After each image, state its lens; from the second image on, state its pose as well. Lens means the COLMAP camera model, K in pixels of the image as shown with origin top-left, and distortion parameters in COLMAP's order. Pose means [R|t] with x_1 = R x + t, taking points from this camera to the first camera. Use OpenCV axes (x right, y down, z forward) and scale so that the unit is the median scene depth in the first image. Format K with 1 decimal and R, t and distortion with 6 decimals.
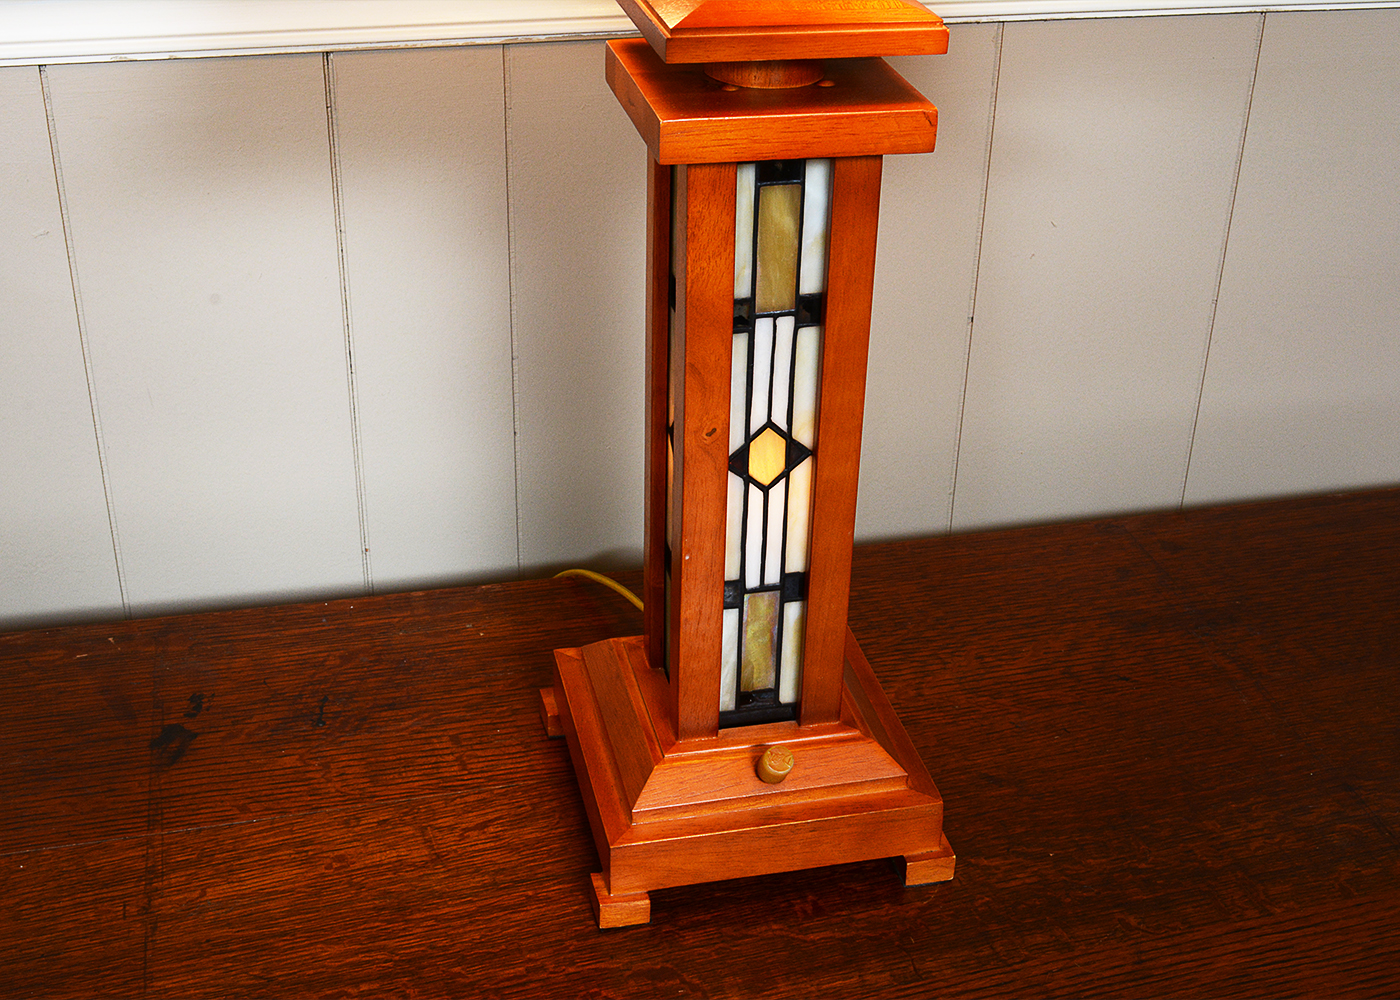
lens RADIAL K [[1797.3, 0, 700.0], [0, 1797.3, 500.0], [0, 0, 1]] dist [-0.054974, 0.001092]
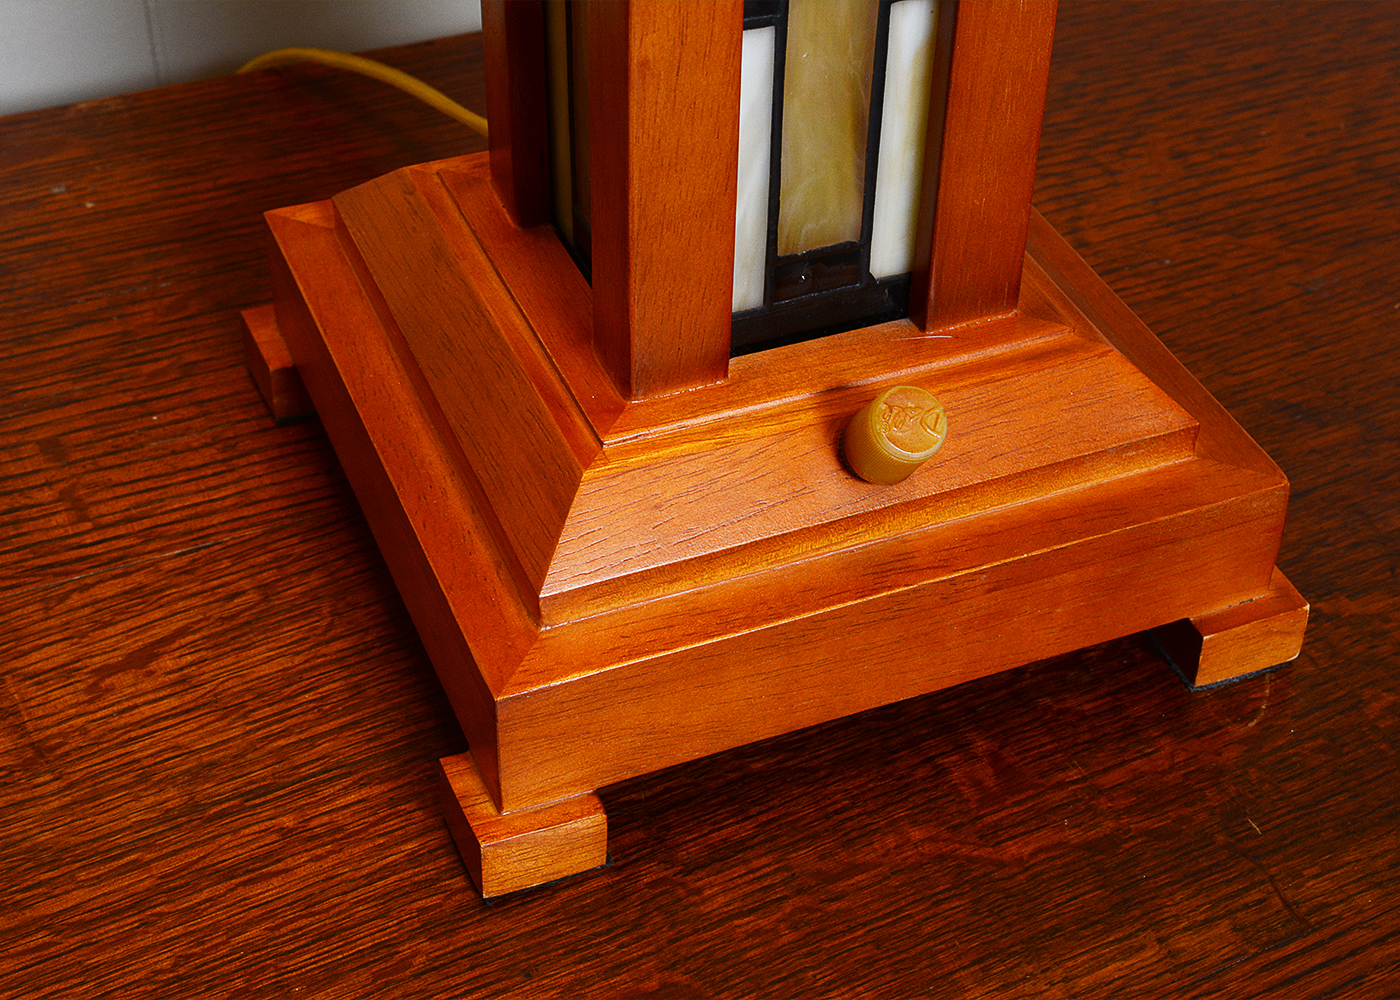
lens RADIAL K [[2215.9, 0, 700.0], [0, 2215.9, 500.0], [0, 0, 1]] dist [-0.010493, -0.012967]
pose [[0.986860, -0.108132, 0.120060, -0.057040], [0.083395, 0.977306, 0.194727, 0.064254], [-0.138391, -0.182156, 0.973482, 0.533869]]
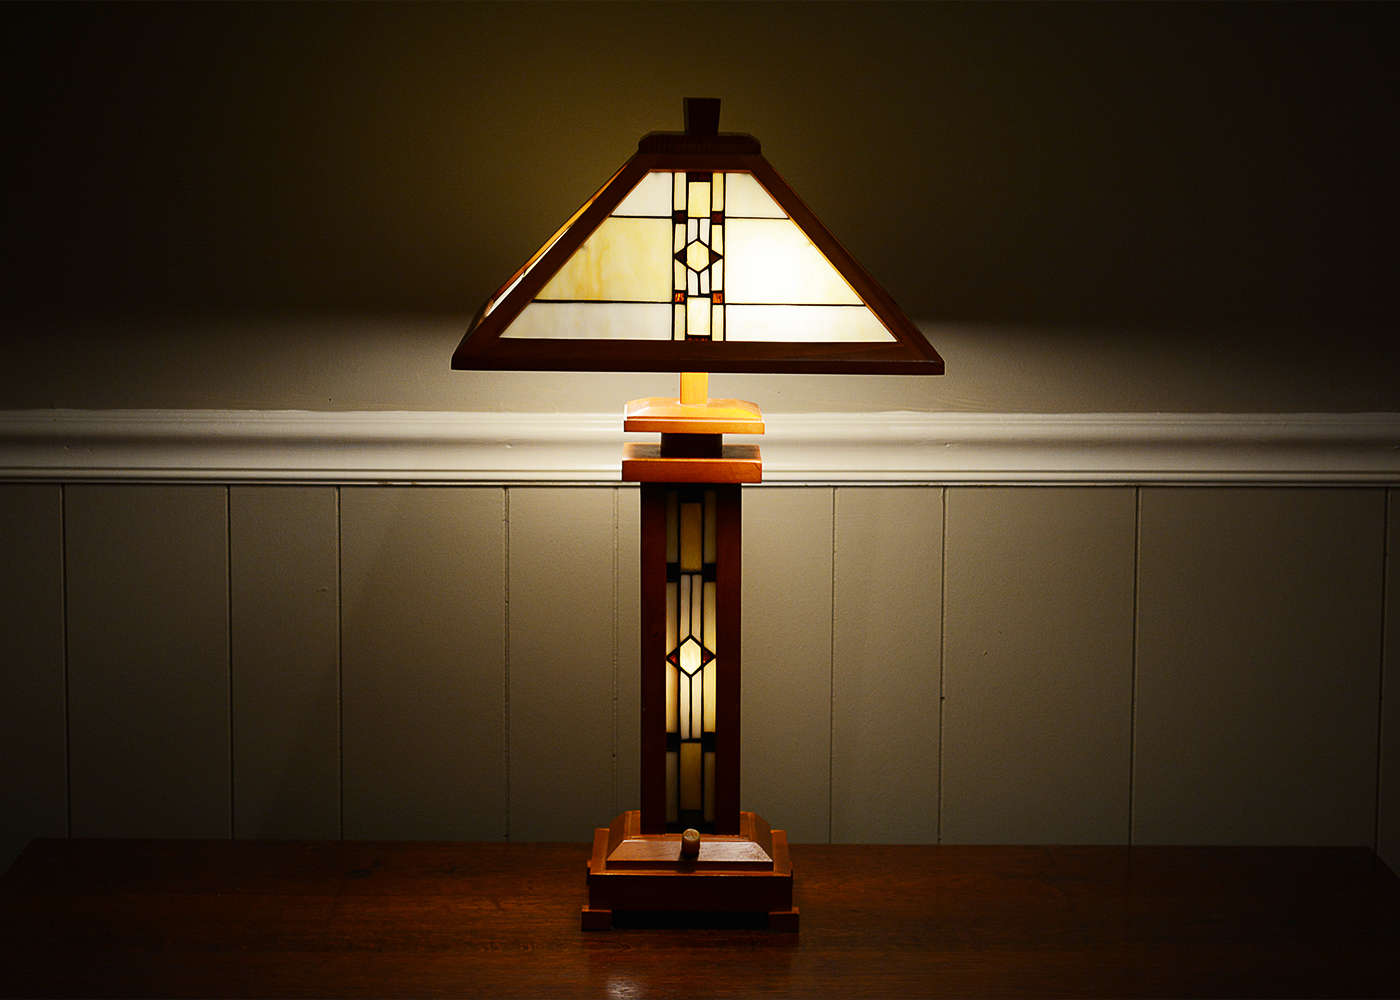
lens RADIAL K [[3392.7, 0, 700.0], [0, 3392.7, 500.0], [0, 0, 1]] dist [0.024487, 0.065699]
pose [[0.973252, 0.010271, -0.229510, 0.790159], [-0.096946, 0.924058, -0.369754, 1.042010], [0.208283, 0.382114, 0.900337, -2.049667]]
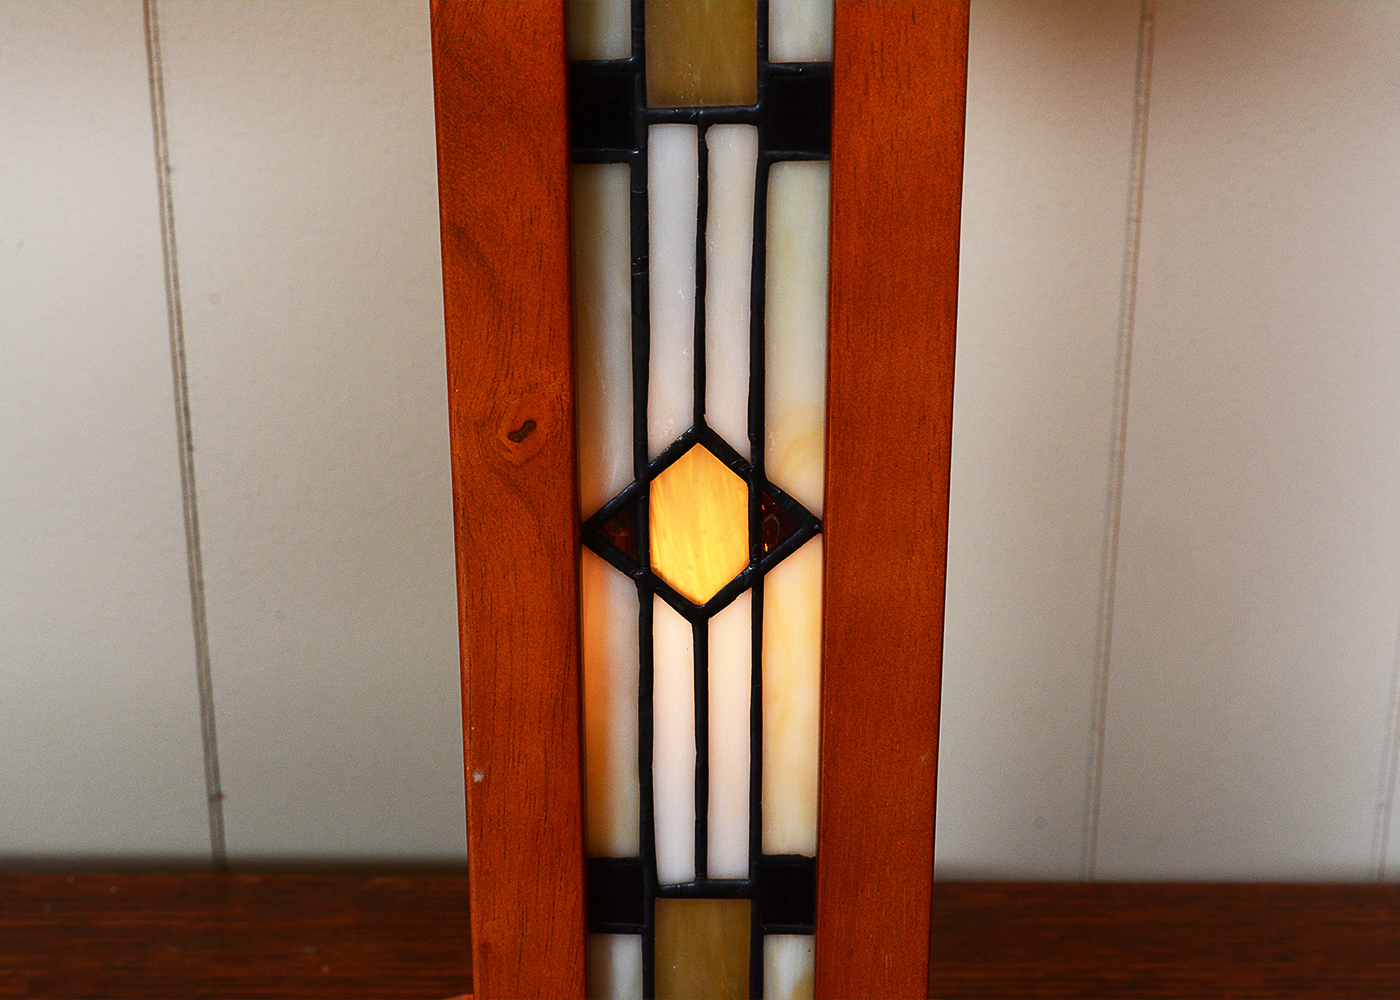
lens RADIAL K [[2215.9, 0, 700.0], [0, 2215.9, 500.0], [0, 0, 1]] dist [-0.010493, -0.012967]
pose [[0.970009, 0.061992, -0.235032, 0.137670], [-0.100705, 0.982535, -0.156469, 0.040825], [0.221228, 0.175445, 0.959311, 0.518318]]
